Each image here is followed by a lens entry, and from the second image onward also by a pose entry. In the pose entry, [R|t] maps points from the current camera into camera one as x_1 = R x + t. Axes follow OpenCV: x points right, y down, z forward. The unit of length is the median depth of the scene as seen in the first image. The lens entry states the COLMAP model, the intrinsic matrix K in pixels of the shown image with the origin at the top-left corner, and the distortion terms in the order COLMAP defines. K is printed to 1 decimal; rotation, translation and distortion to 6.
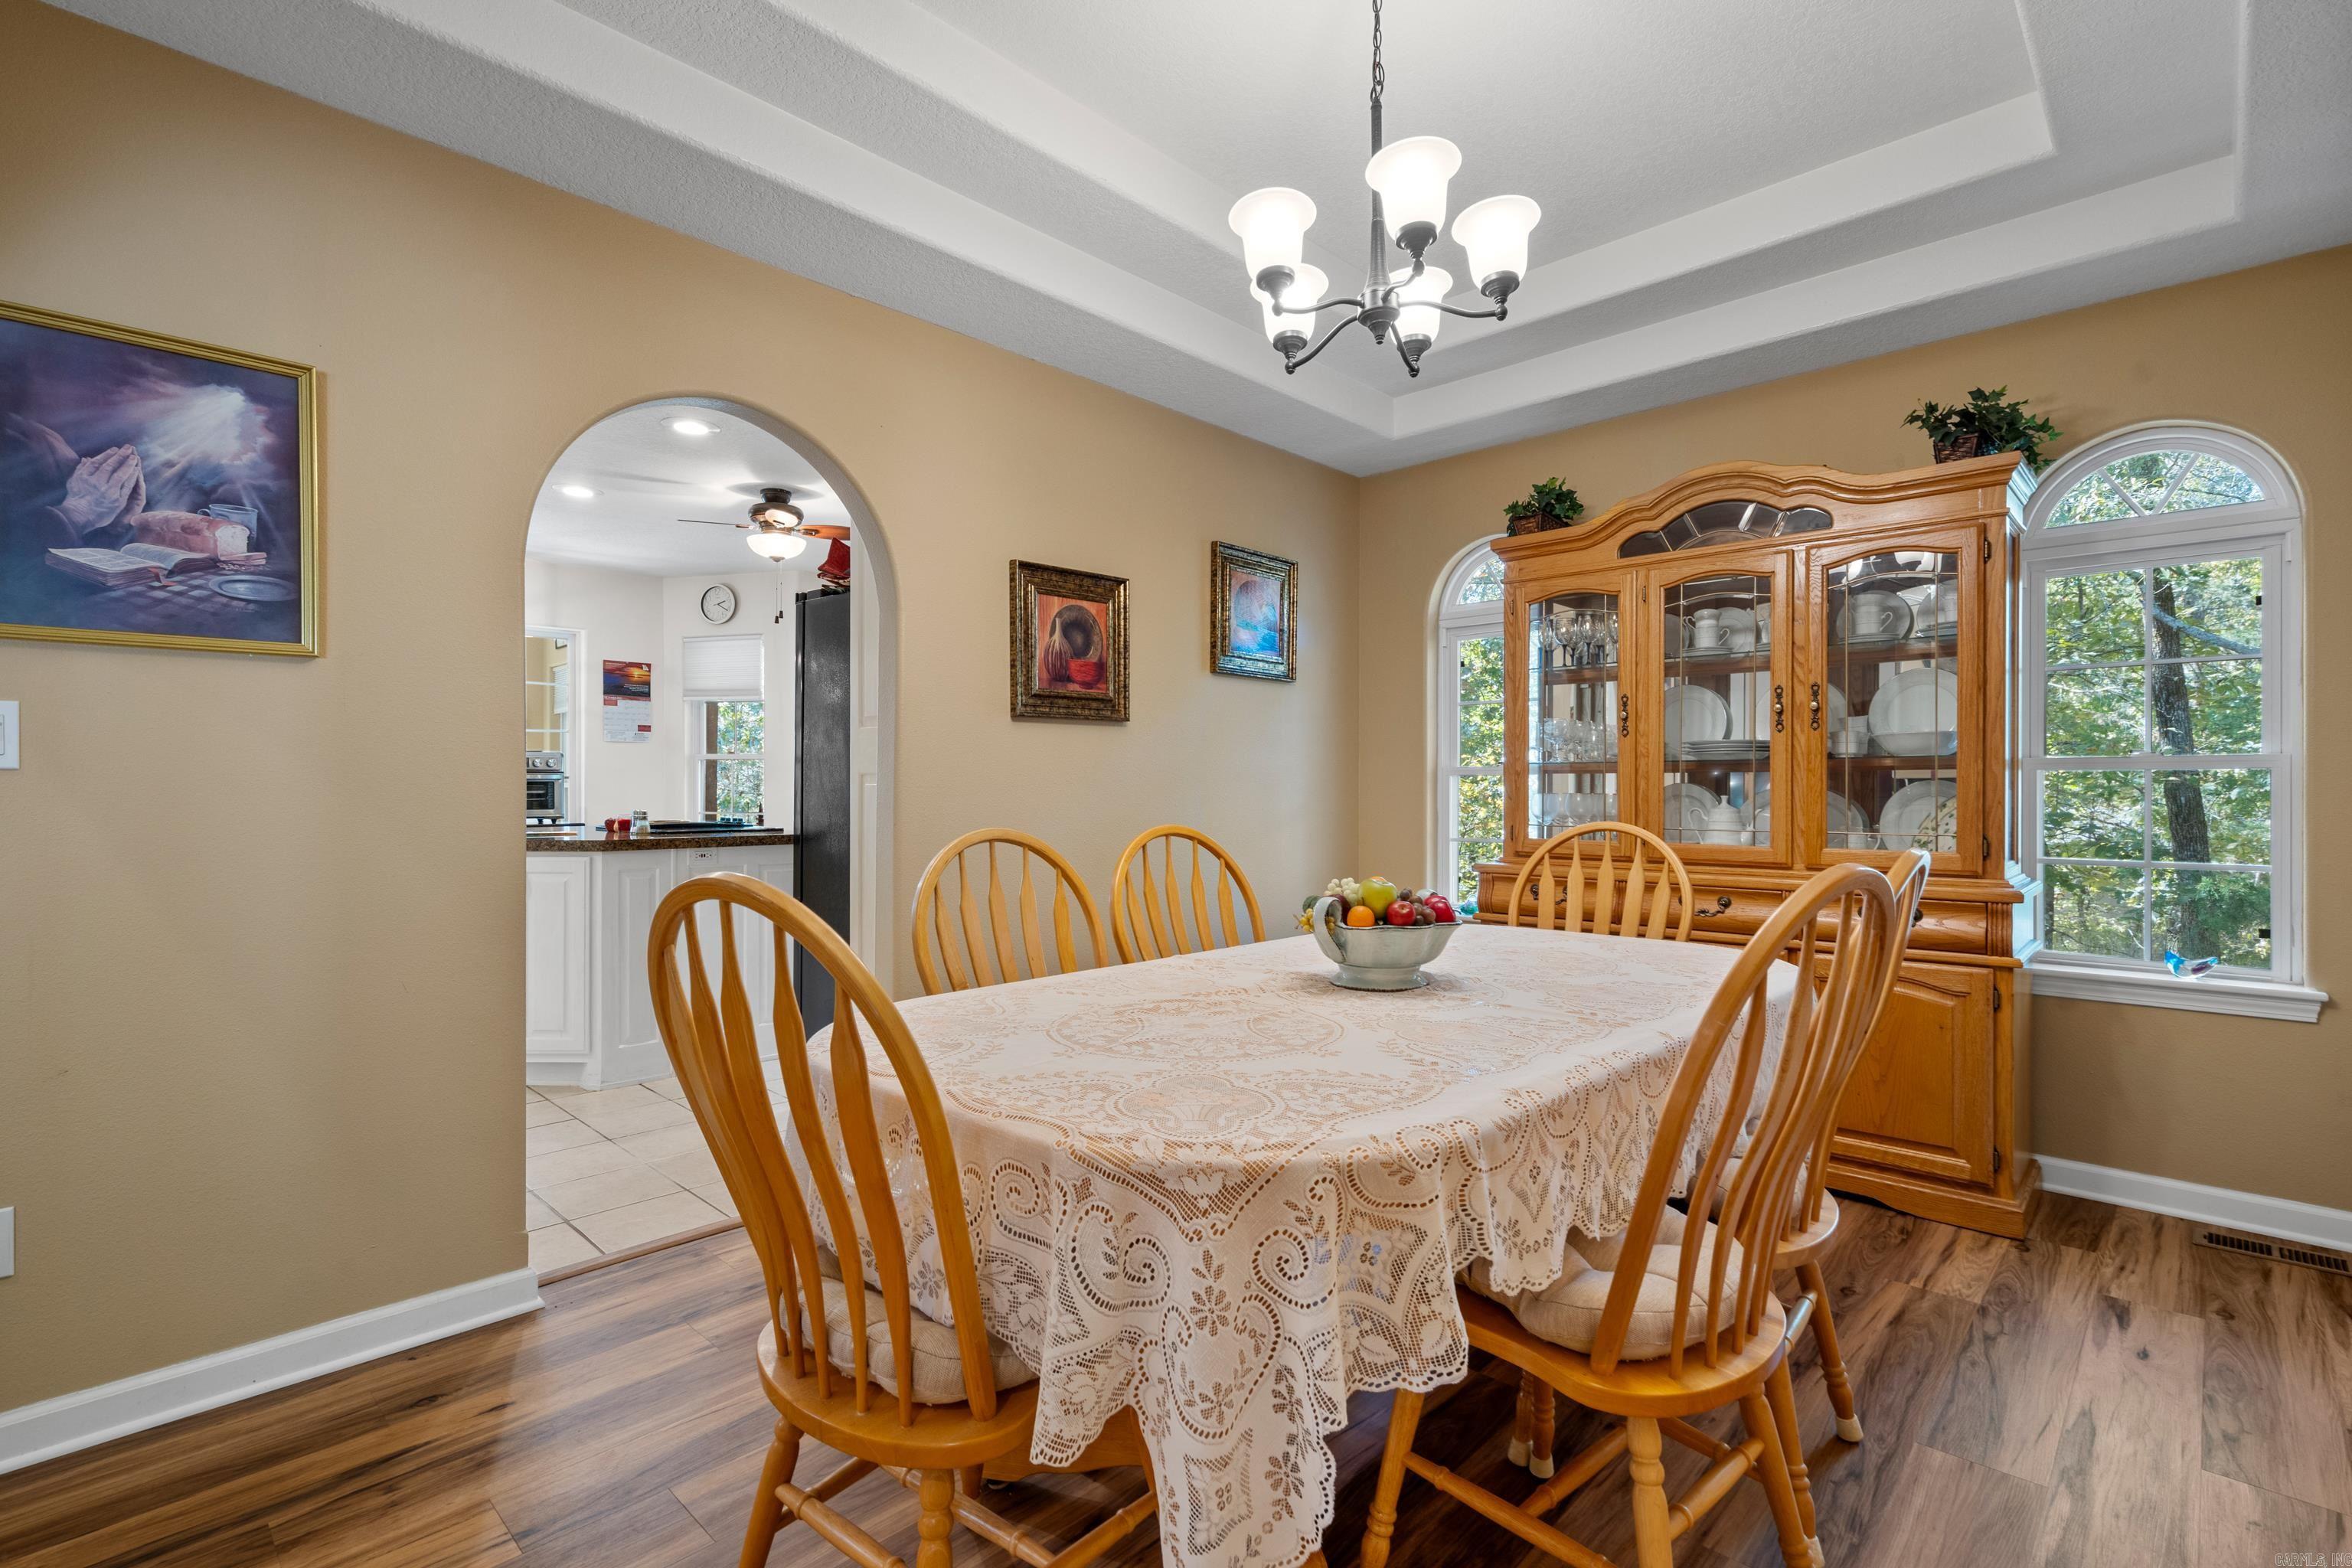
lens RADIAL K [[1072.4, 0, 1188.6], [0, 1072.4, 794.0], [0, 0, 1]] dist [-0.001040, 0.000405]
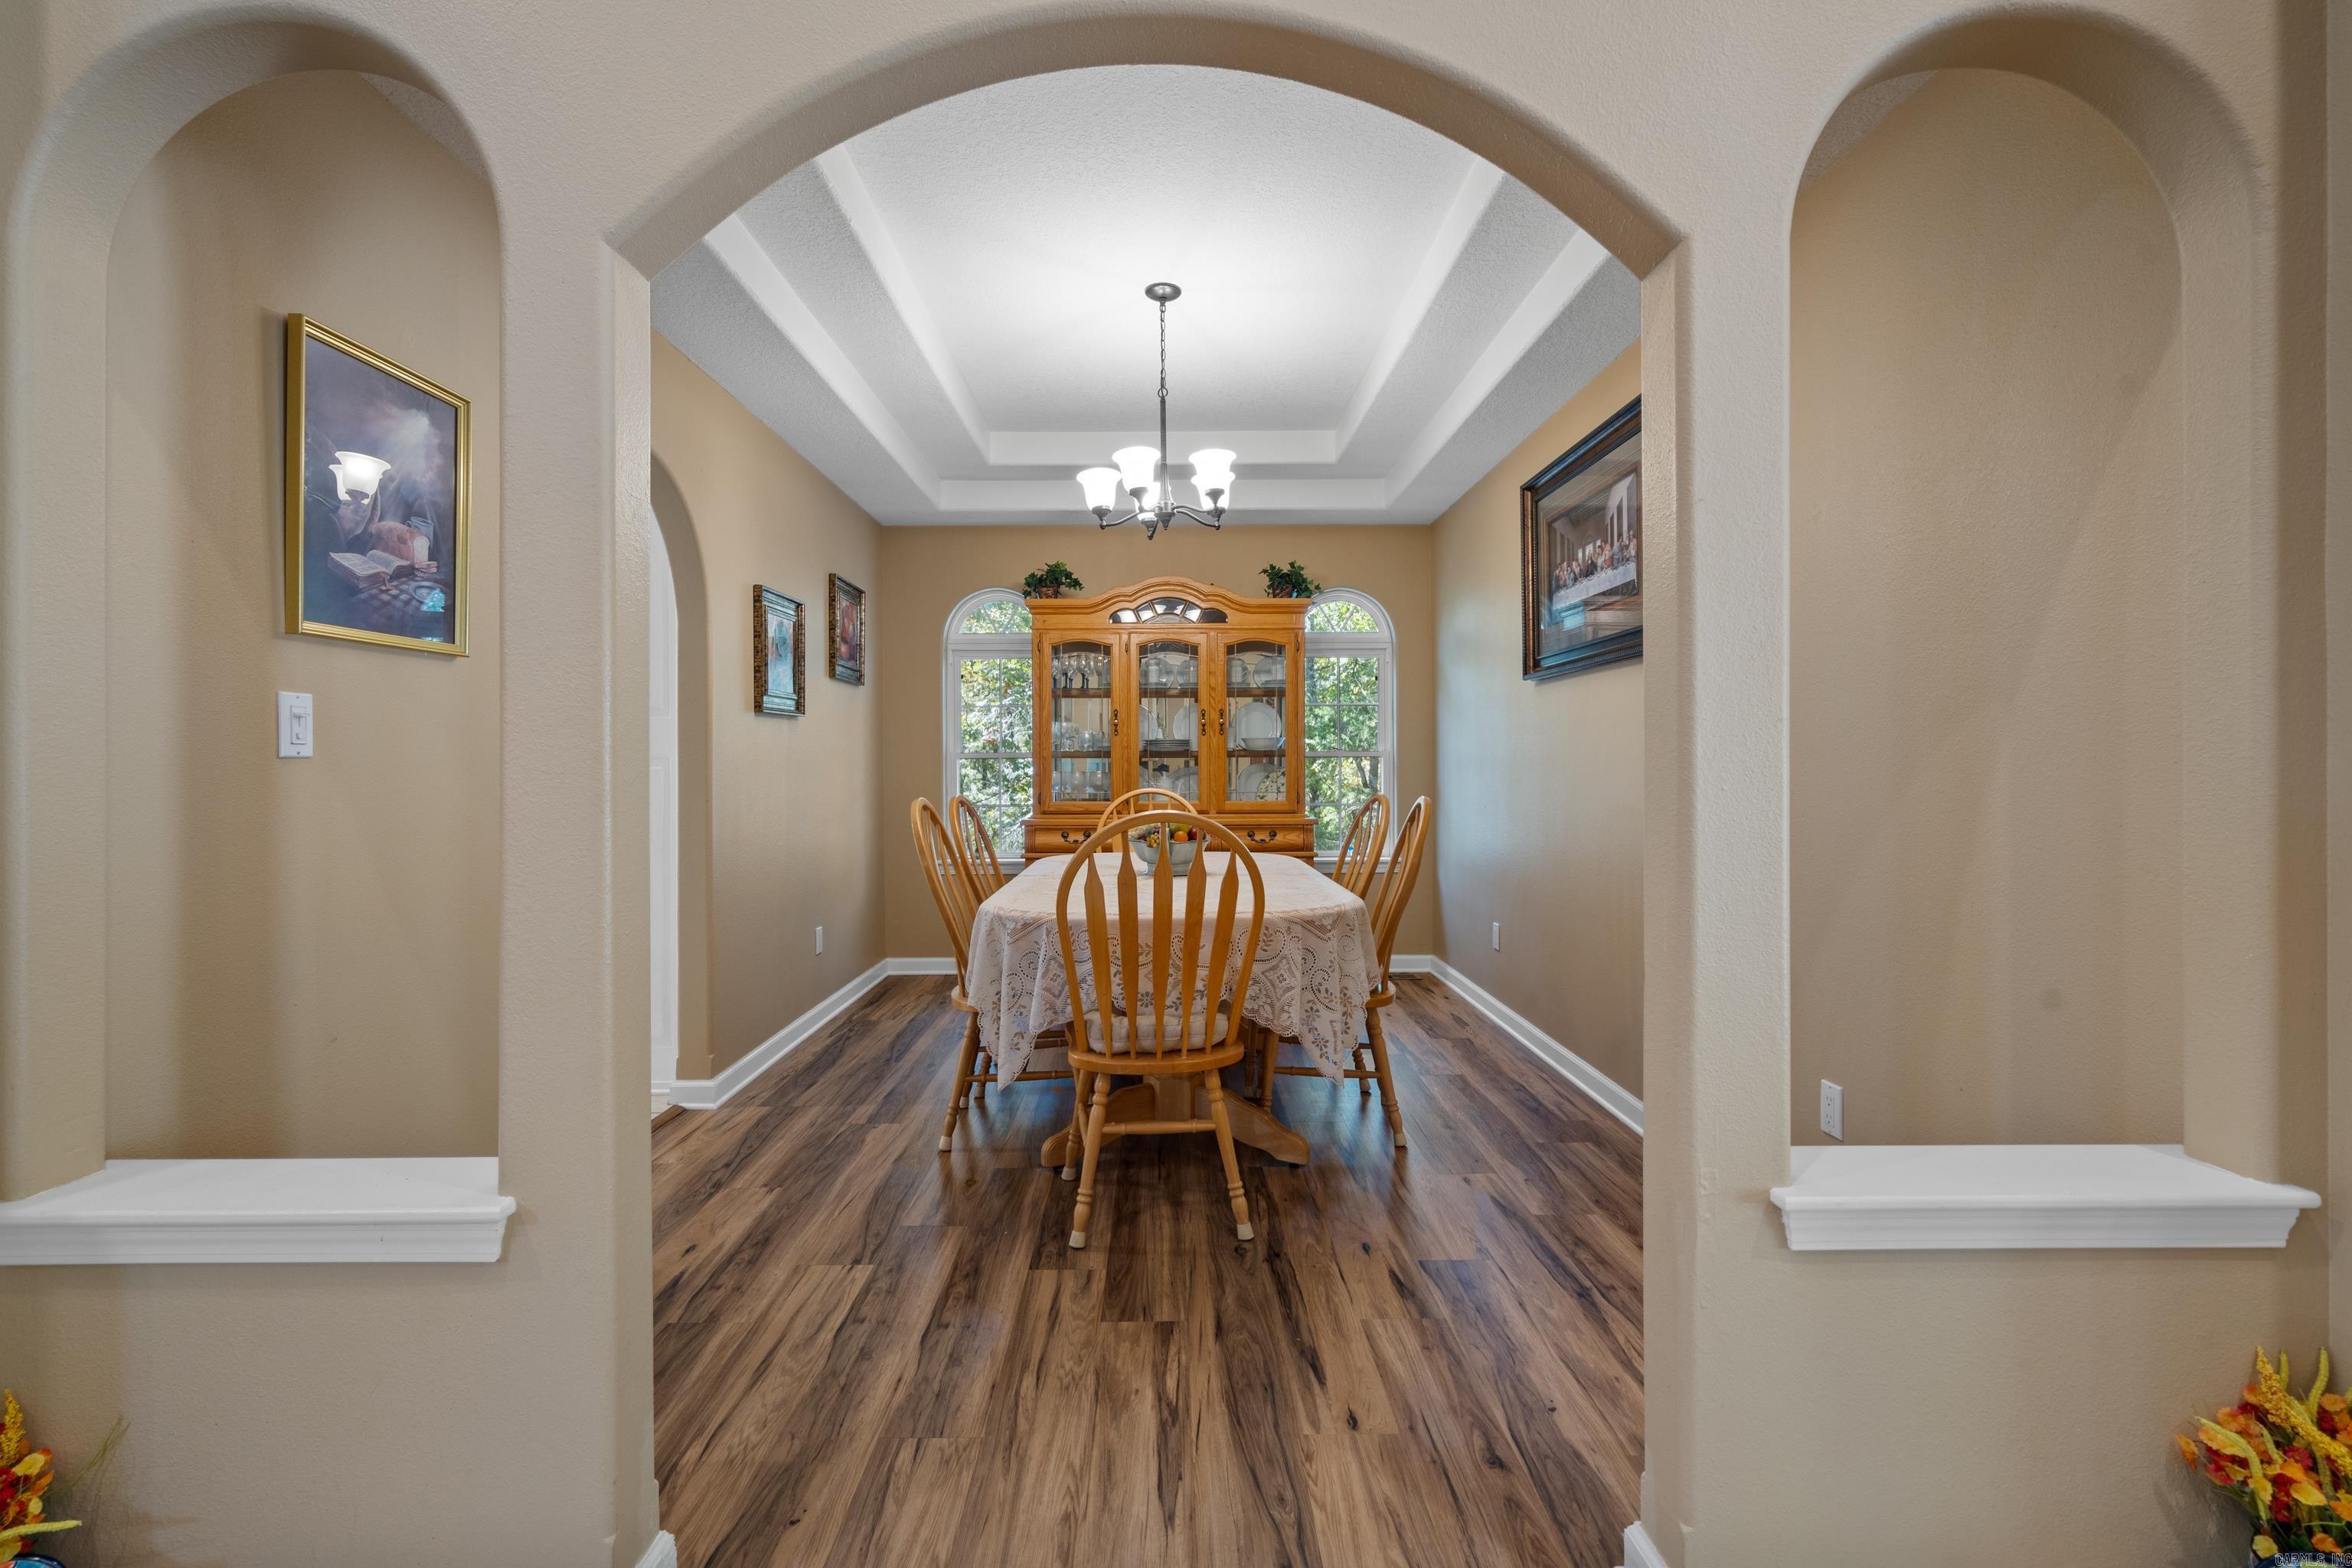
lens RADIAL K [[1072.4, 0, 1155.9], [0, 1072.4, 768.4], [0, 0, 1]] dist [-0.001040, 0.000405]
pose [[0.721371, -0.003470, 0.692540, -1.112512], [0.005747, 0.999983, -0.000976, -0.005466], [-0.692525, 0.004684, 0.721379, -0.323760]]
